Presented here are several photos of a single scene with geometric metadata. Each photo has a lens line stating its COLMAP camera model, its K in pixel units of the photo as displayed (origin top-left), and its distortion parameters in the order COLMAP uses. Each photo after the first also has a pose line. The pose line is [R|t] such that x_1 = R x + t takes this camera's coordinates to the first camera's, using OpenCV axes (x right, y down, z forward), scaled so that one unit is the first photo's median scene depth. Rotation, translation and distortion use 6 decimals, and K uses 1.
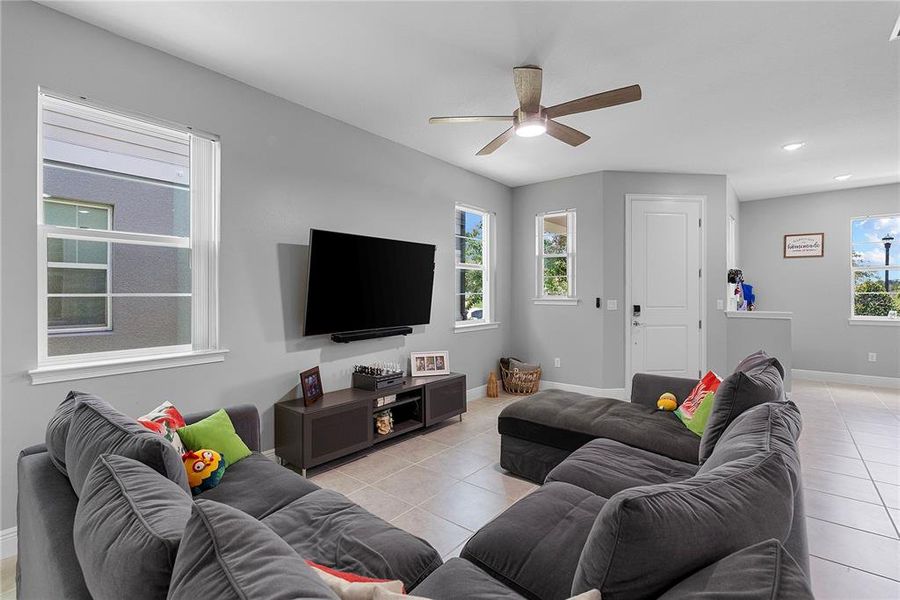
lens RADIAL K [[401.0, 0, 453.4], [0, 401.0, 295.0], [0, 0, 1]] dist [-0.002506, -0.000354]
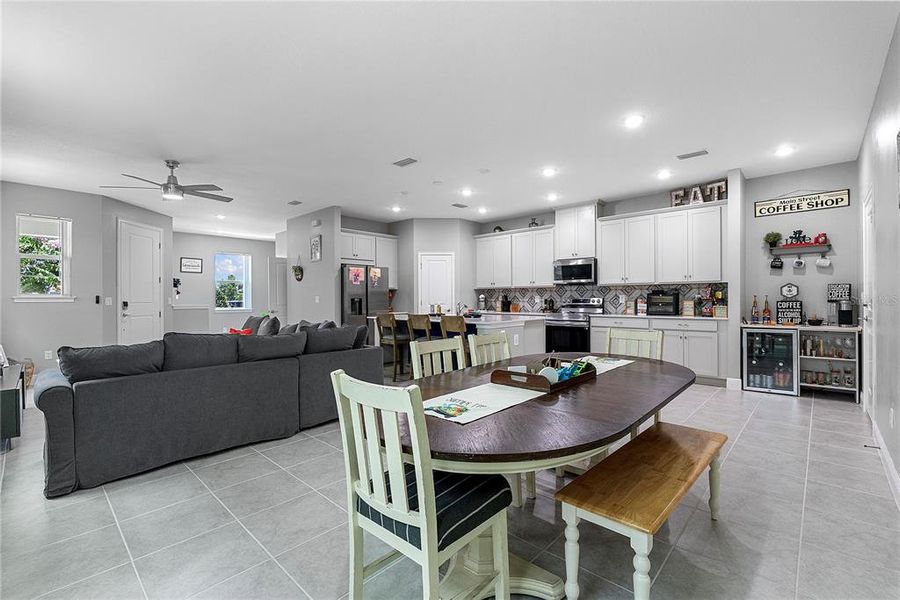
lens RADIAL K [[401.0, 0, 453.4], [0, 401.0, 295.0], [0, 0, 1]] dist [-0.002506, -0.000354]
pose [[0.075026, 0.011033, 0.997121, -0.797578], [0.002550, 0.999933, -0.011256, 0.021527], [-0.997178, 0.003387, 0.074993, -0.198751]]
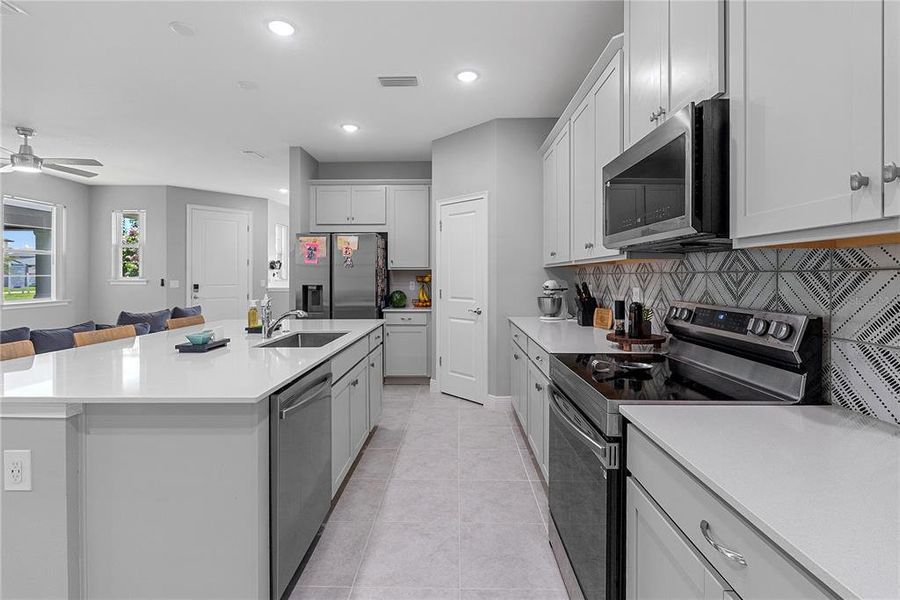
lens RADIAL K [[405.1, 0, 450.3], [0, 405.1, 276.4], [0, 0, 1]] dist [0.000086, 0.000091]
pose [[0.789224, 0.002875, 0.614099, 0.287880], [-0.003592, 0.999994, -0.000065, -0.004992], [-0.614095, -0.002154, 0.789229, -0.667711]]
